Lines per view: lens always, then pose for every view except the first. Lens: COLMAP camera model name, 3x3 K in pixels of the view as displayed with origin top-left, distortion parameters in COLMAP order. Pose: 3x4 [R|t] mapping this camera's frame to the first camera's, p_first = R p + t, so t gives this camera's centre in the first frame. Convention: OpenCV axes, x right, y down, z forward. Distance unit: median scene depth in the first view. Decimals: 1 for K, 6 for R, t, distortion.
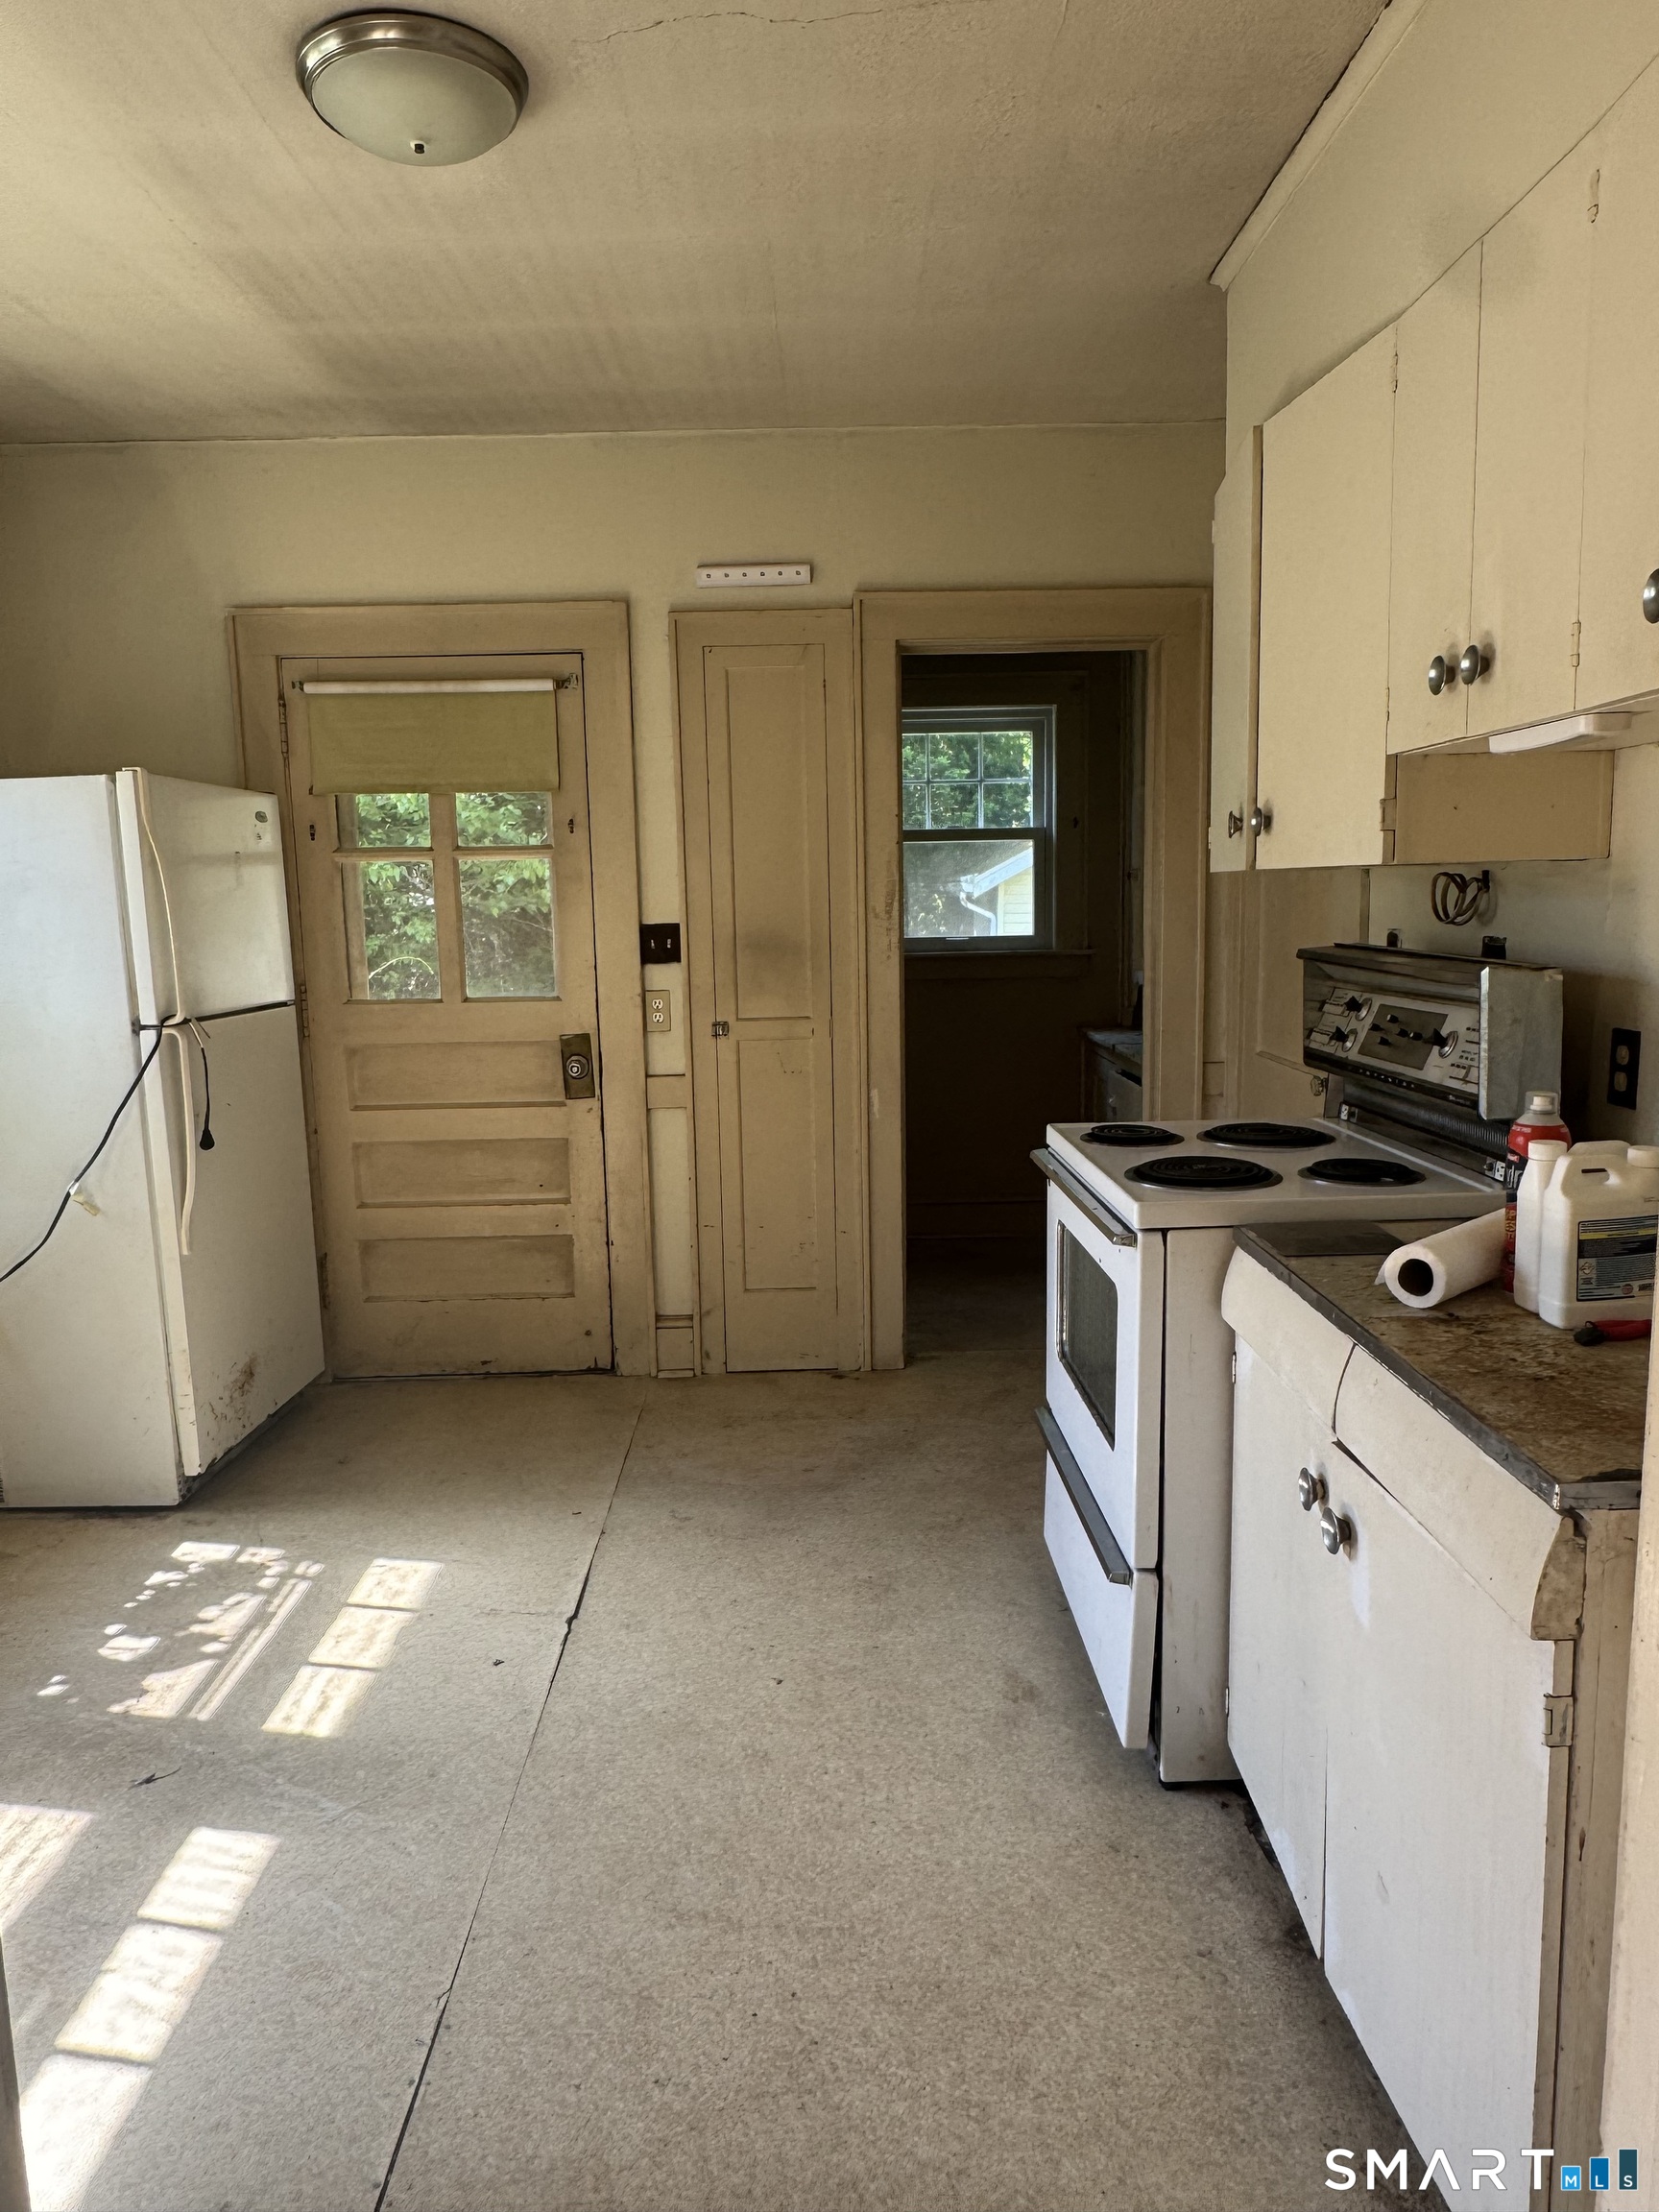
lens RADIAL K [[1474.8, 0, 822.9], [0, 1474.8, 1094.4], [0, 0, 1]] dist [-0.005717, -0.001390]
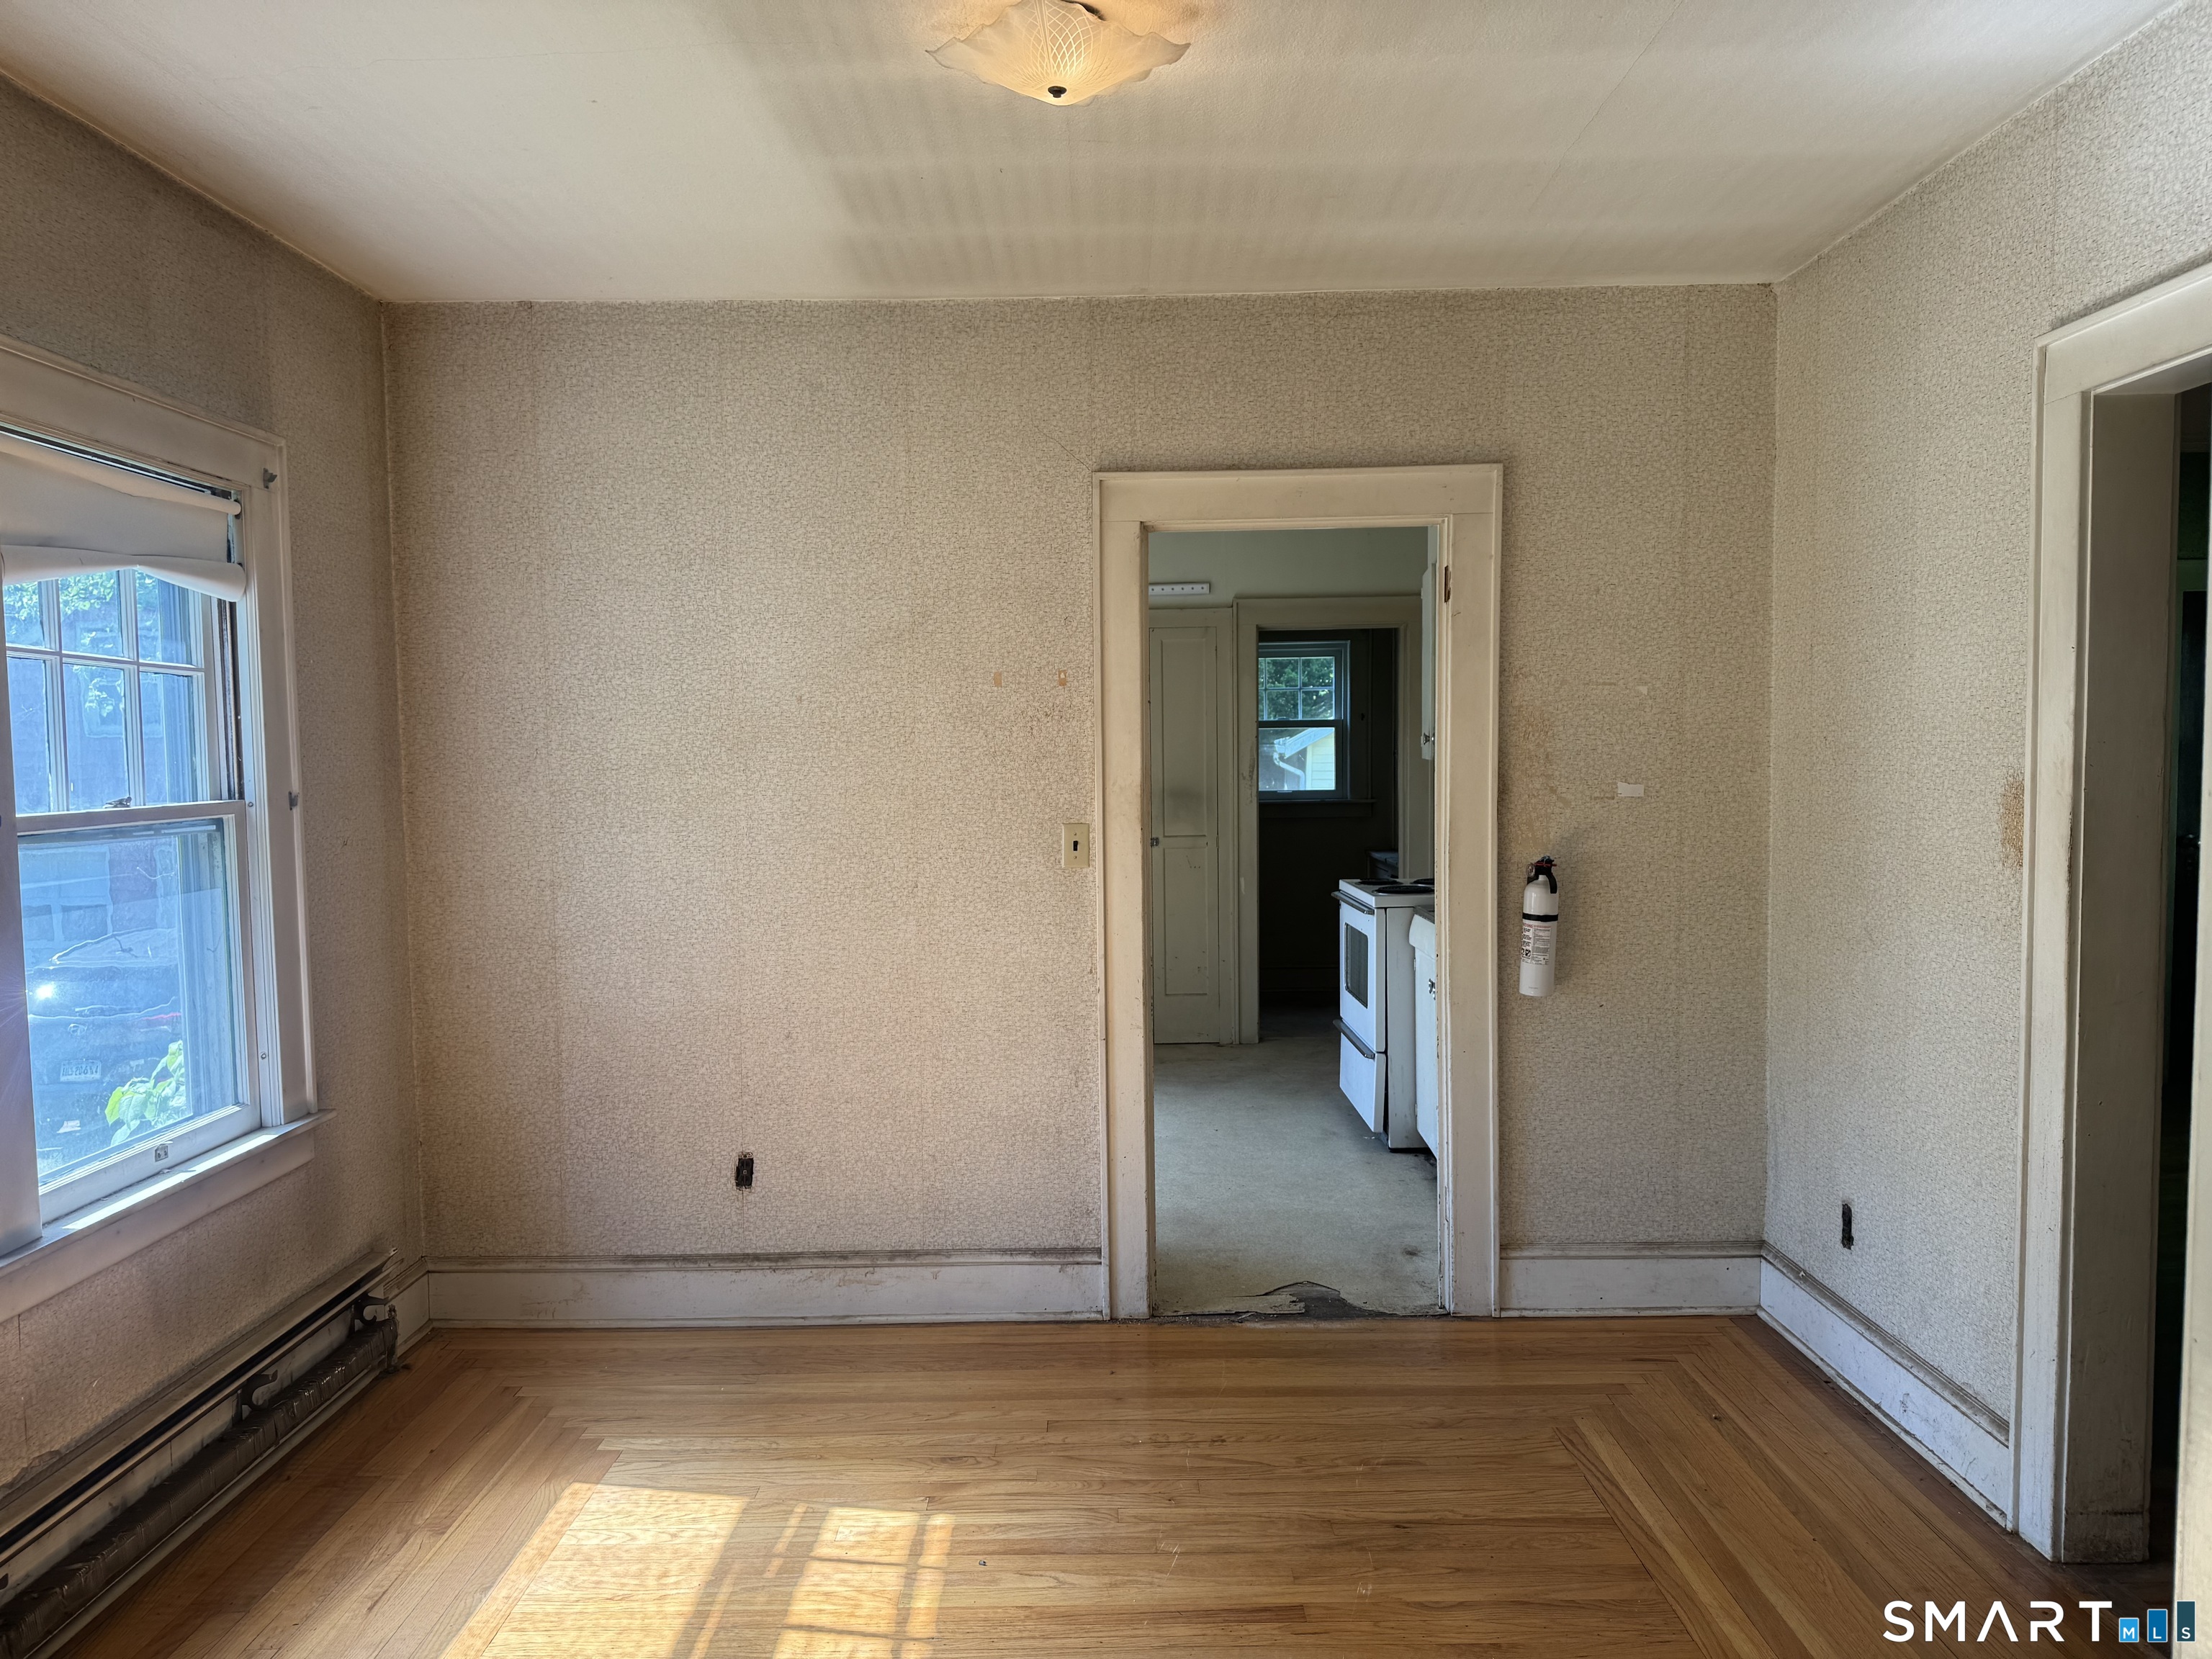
lens RADIAL K [[1521.4, 0, 1112.9], [0, 1521.4, 839.1], [0, 0, 1]] dist [0.165225, -0.294823]
pose [[0.999953, 0.008023, -0.005416, -0.112211], [-0.008402, 0.997219, -0.074052, 0.089385], [0.004807, 0.074094, 0.997240, -0.827248]]
